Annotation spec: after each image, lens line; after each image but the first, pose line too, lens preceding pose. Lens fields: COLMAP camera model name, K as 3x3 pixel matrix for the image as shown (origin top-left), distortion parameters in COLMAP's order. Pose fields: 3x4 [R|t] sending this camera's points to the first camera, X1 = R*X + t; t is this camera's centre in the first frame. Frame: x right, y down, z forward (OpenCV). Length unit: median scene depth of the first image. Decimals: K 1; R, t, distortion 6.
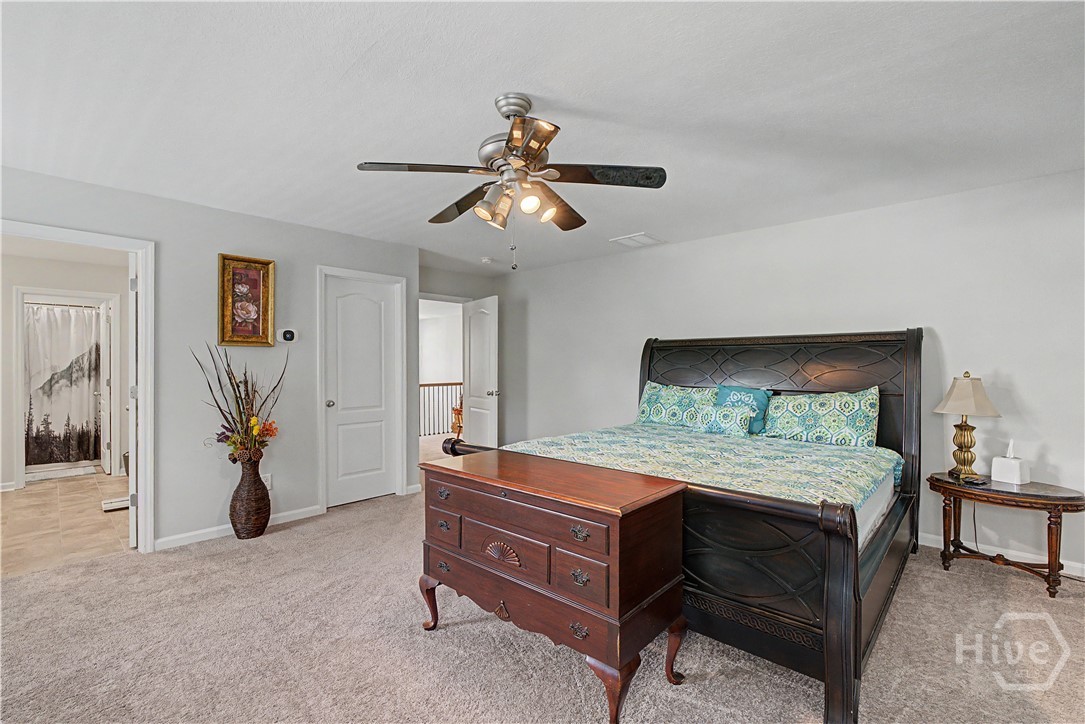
lens RADIAL K [[497.0, 0, 542.5], [0, 497.0, 362.0], [0, 0, 1]] dist [0.001218, 0.000090]
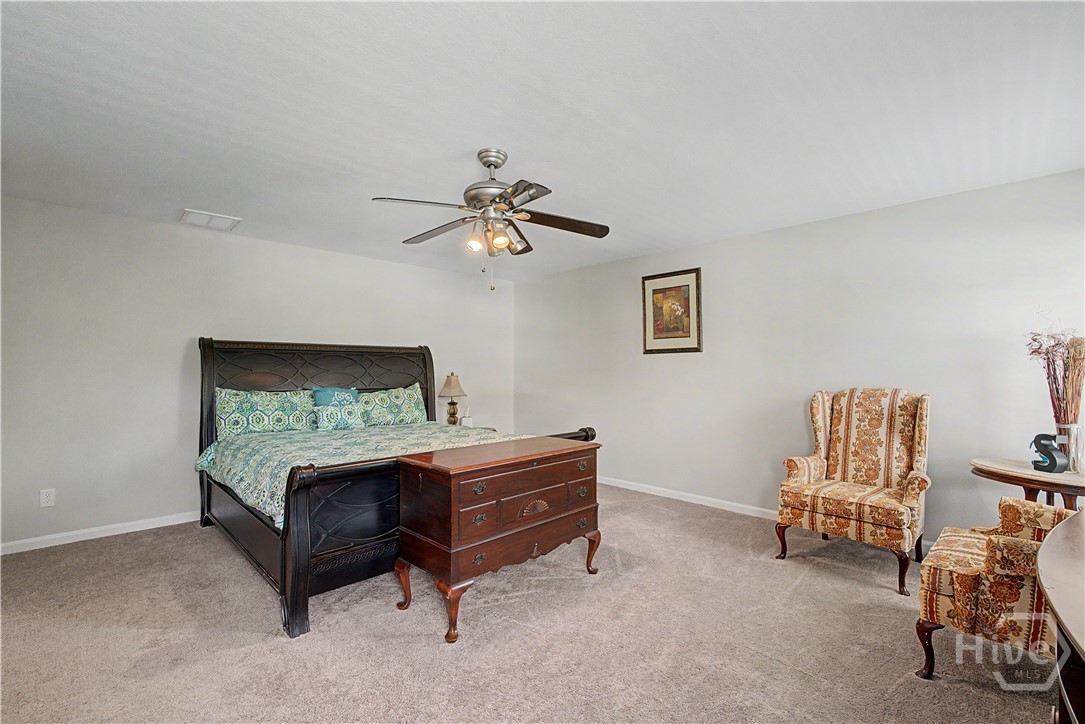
lens RADIAL K [[472.8, 0, 546.5], [0, 472.8, 364.4], [0, 0, 1]] dist [-0.017656, -0.000072]
pose [[0.055415, 0.017993, 0.998301, -1.288476], [0.010721, 0.999769, -0.018615, 0.046582], [-0.998406, 0.011735, 0.055209, 0.945233]]
